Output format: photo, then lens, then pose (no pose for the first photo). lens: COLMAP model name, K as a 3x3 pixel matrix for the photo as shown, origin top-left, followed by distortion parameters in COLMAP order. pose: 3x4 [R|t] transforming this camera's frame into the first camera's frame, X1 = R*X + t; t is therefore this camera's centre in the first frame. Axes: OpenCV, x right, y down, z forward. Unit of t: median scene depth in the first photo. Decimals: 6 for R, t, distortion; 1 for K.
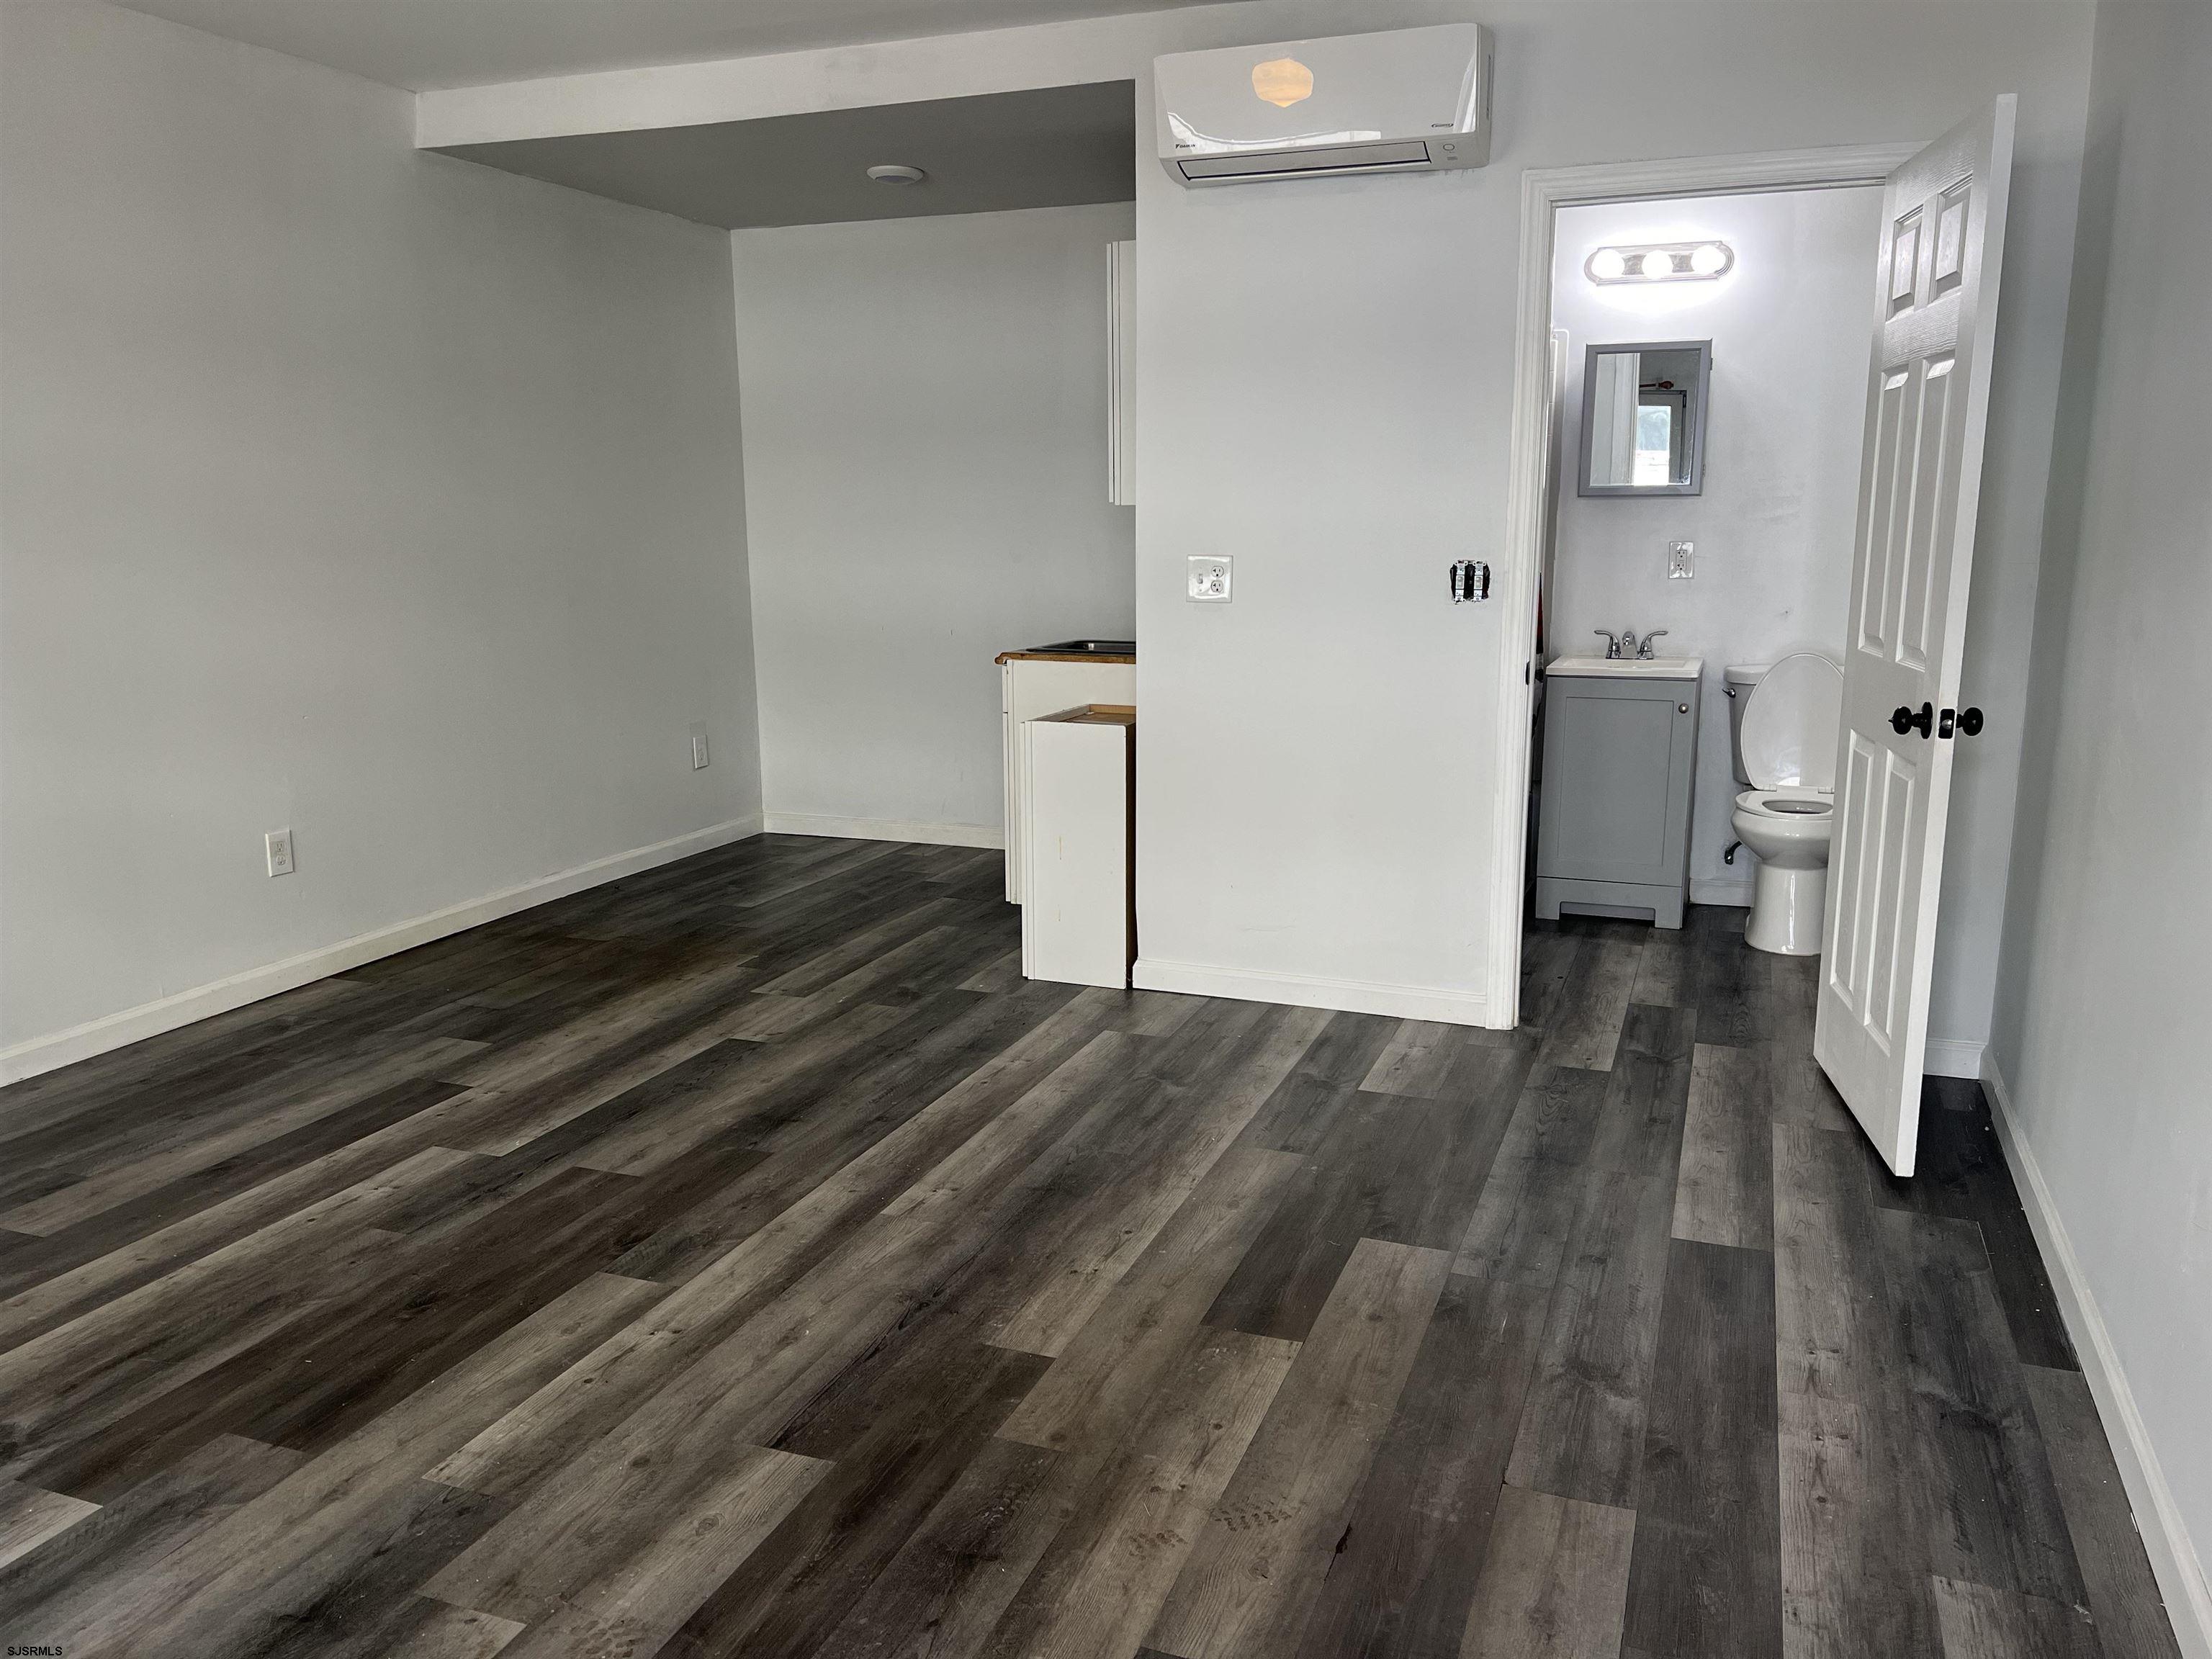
lens RADIAL K [[1646.0, 0, 1114.1], [0, 1646.0, 831.8], [0, 0, 1]] dist [0.052836, -0.053485]
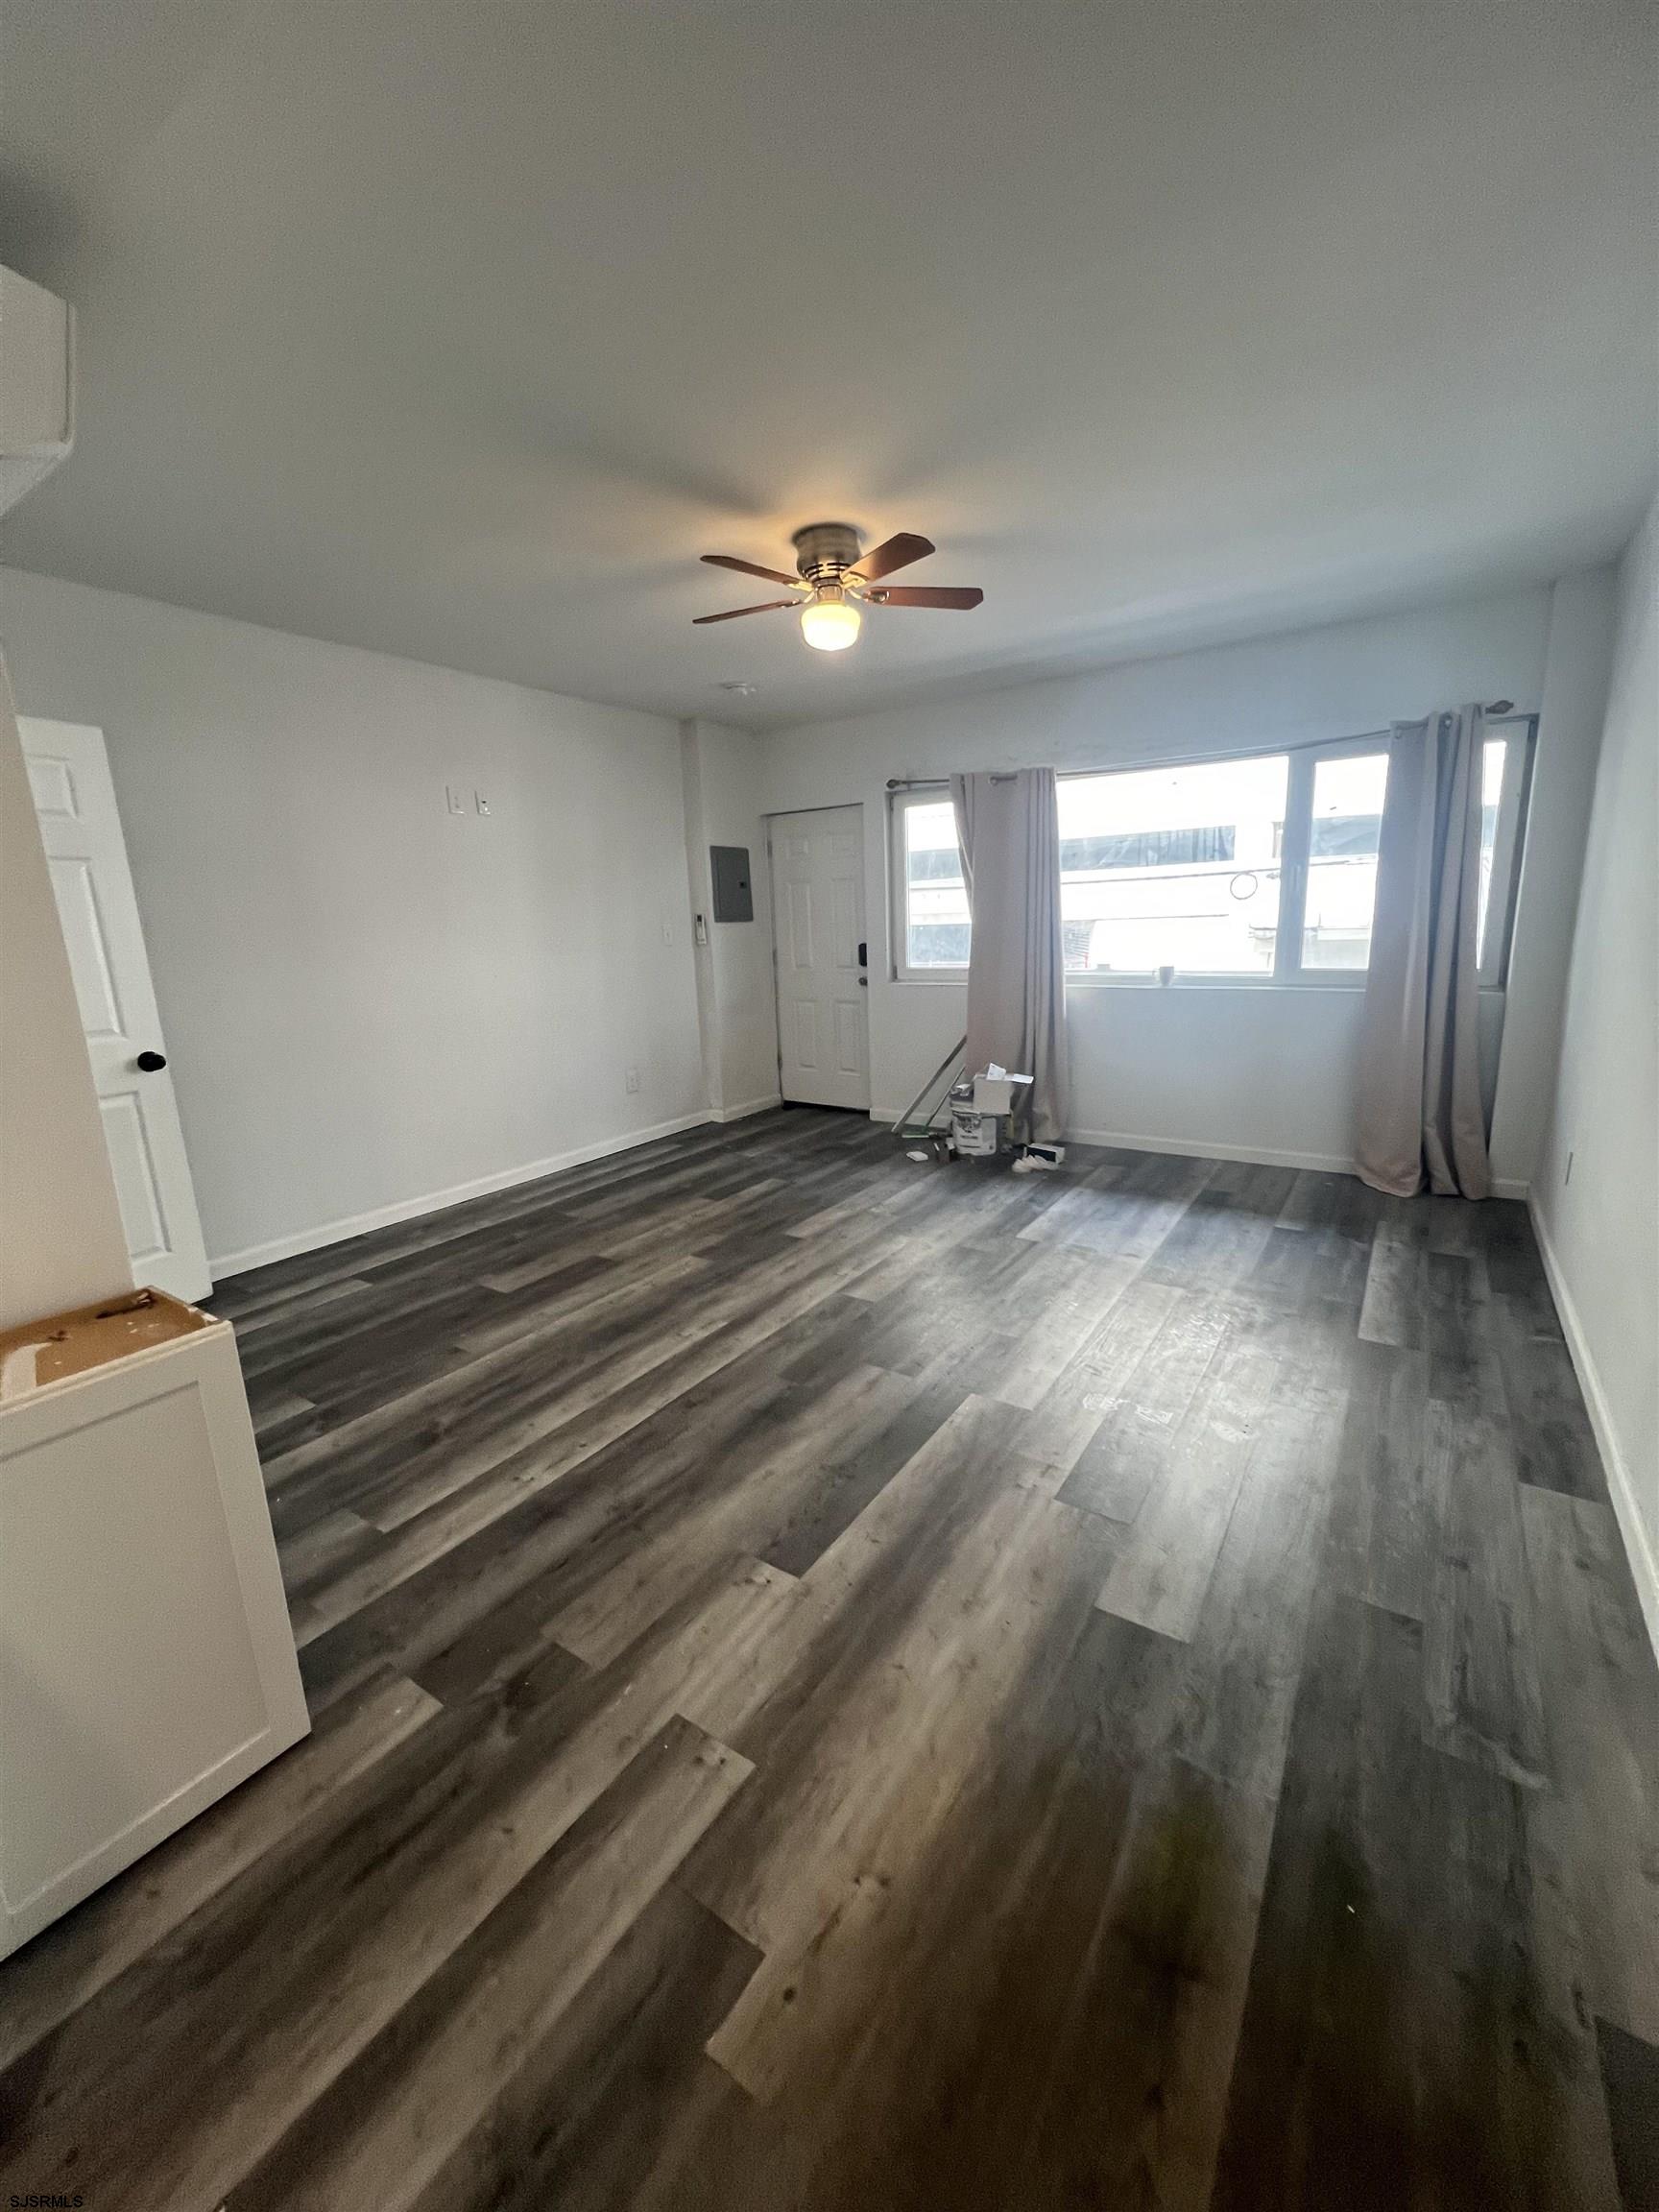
lens RADIAL K [[880.5, 0, 833.8], [0, 880.5, 1100.7], [0, 0, 1]] dist [-0.000076, -0.000354]
pose [[-0.974665, -0.005746, 0.223597, -0.409549], [0.083715, 0.917638, 0.388499, -0.302345], [-0.207413, 0.397375, -0.893909, 1.533575]]
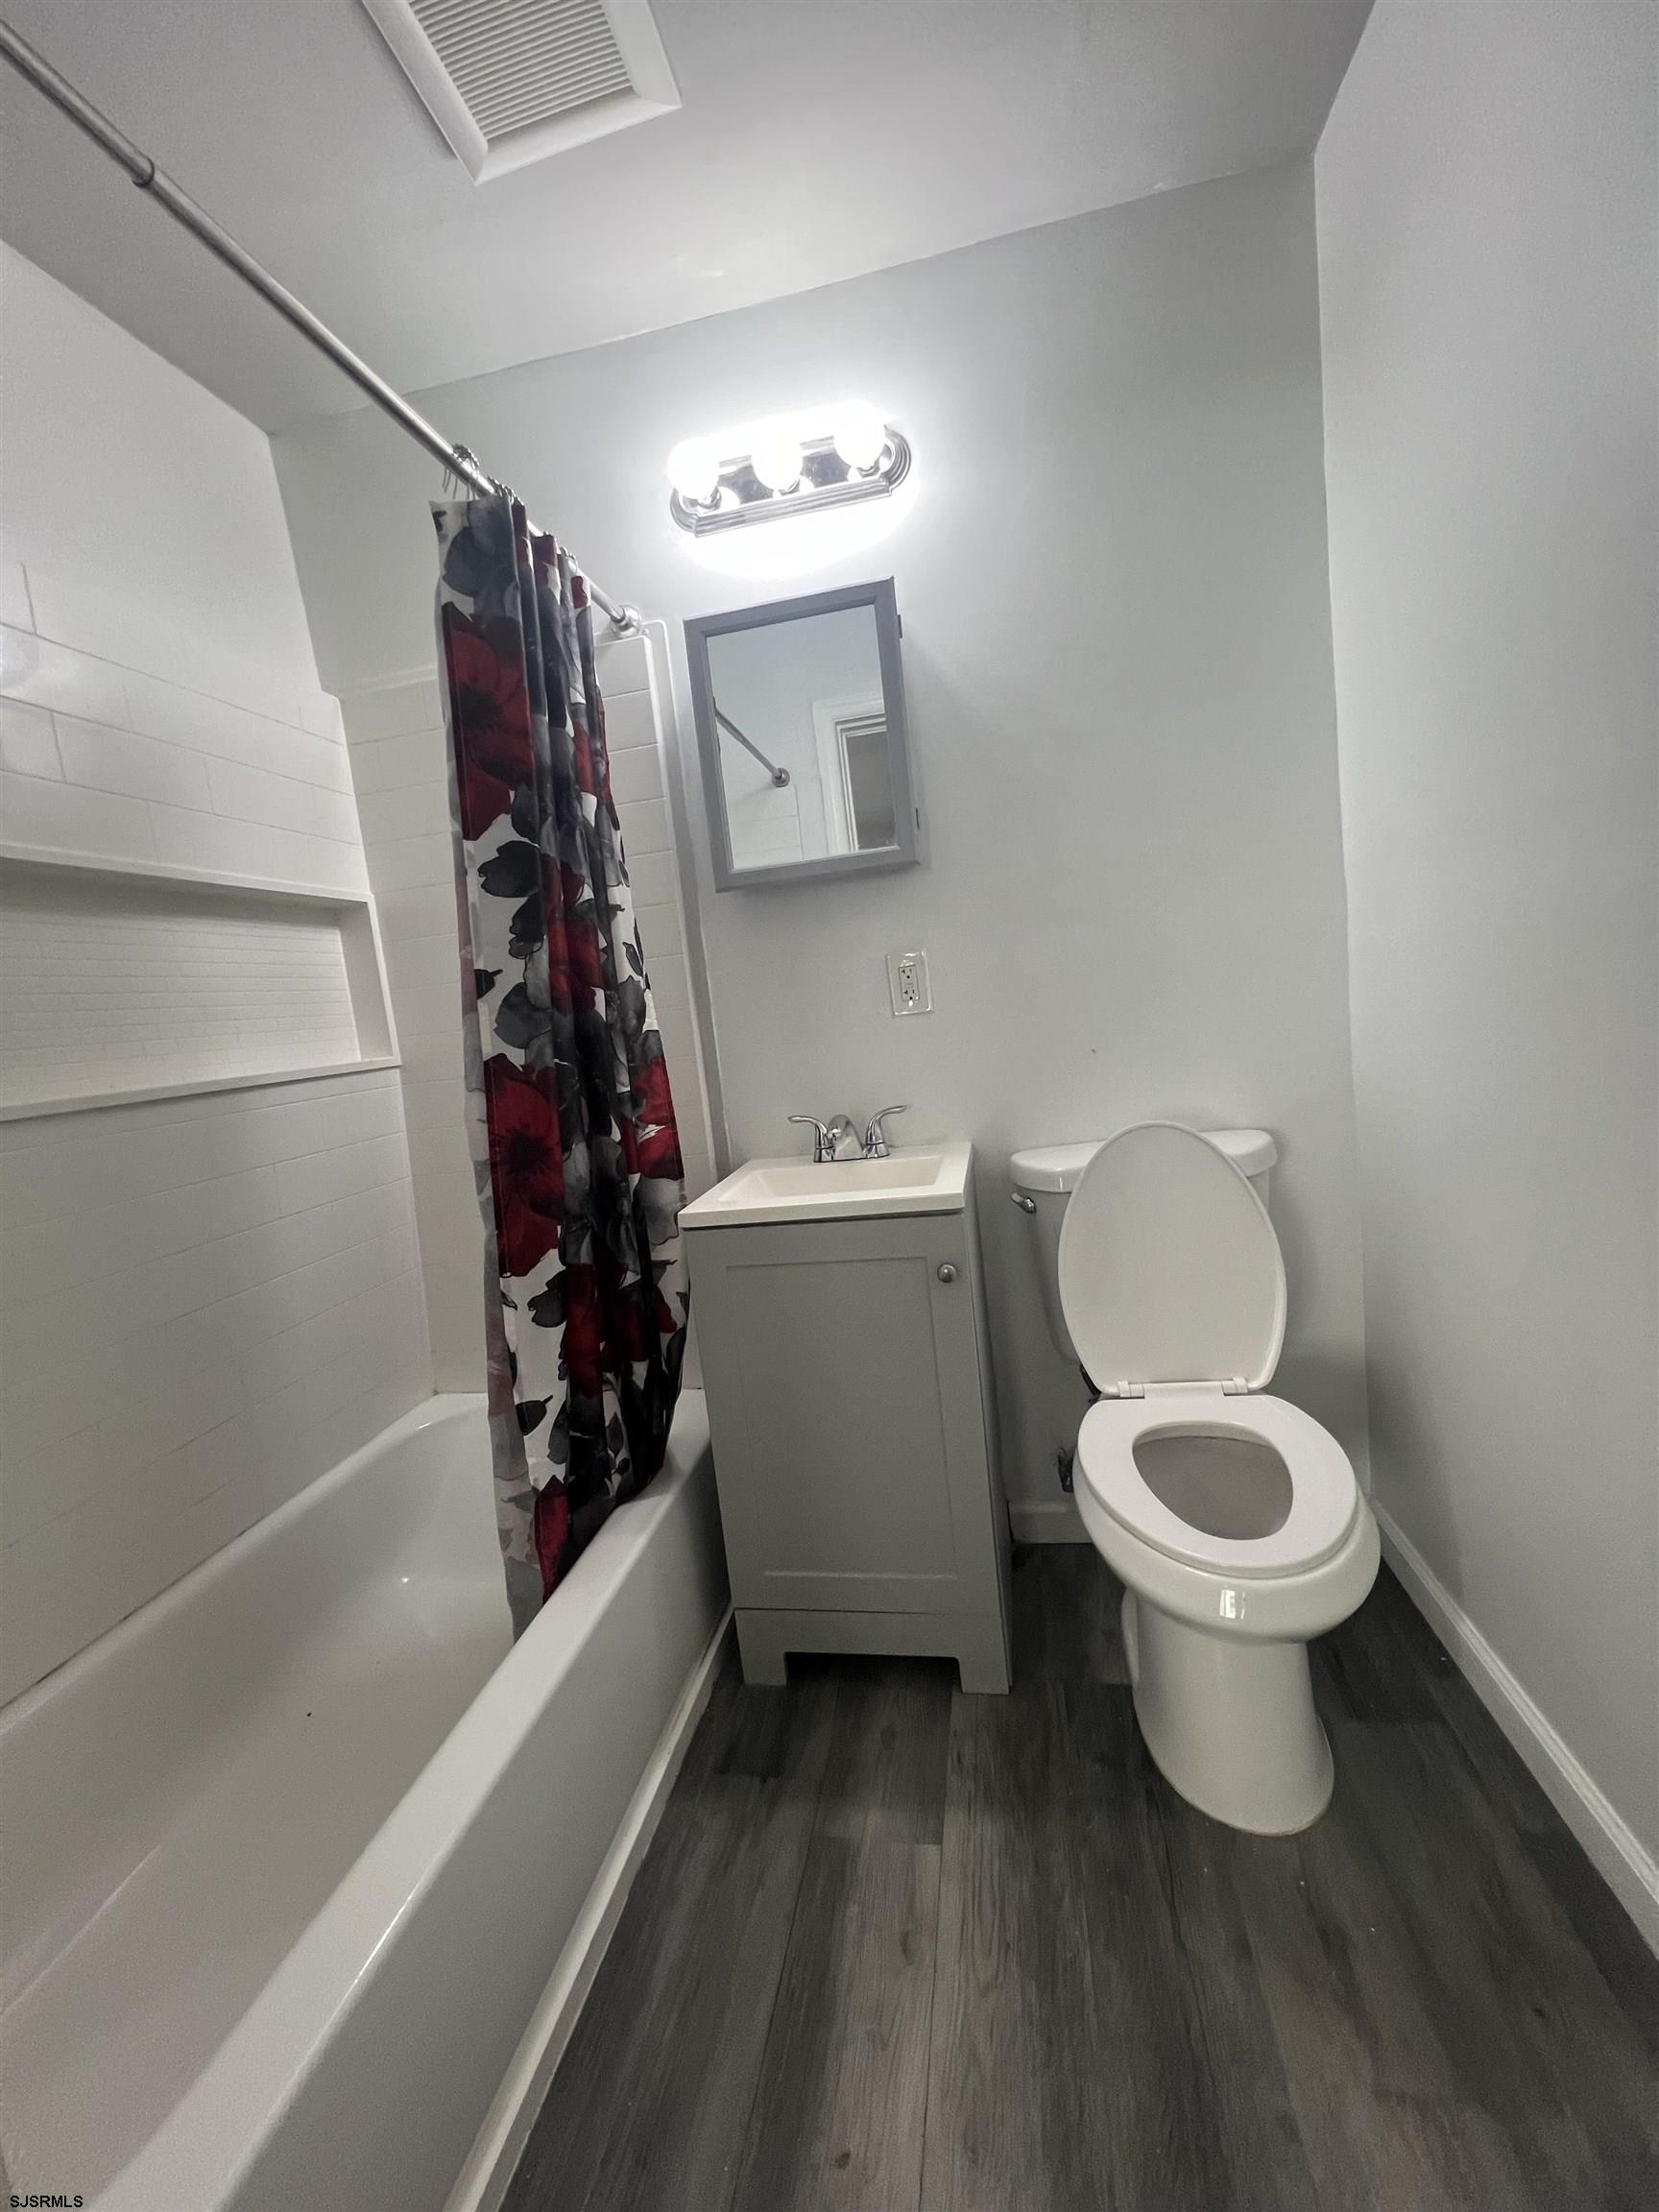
lens RADIAL K [[880.5, 0, 835.5], [0, 880.5, 1096.8], [0, 0, 1]] dist [-0.000076, -0.000354]
pose [[0.976315, -0.123125, 0.177902, 0.394939], [0.140595, 0.986046, -0.089143, -0.154207], [-0.164443, 0.112043, 0.980002, 1.082858]]
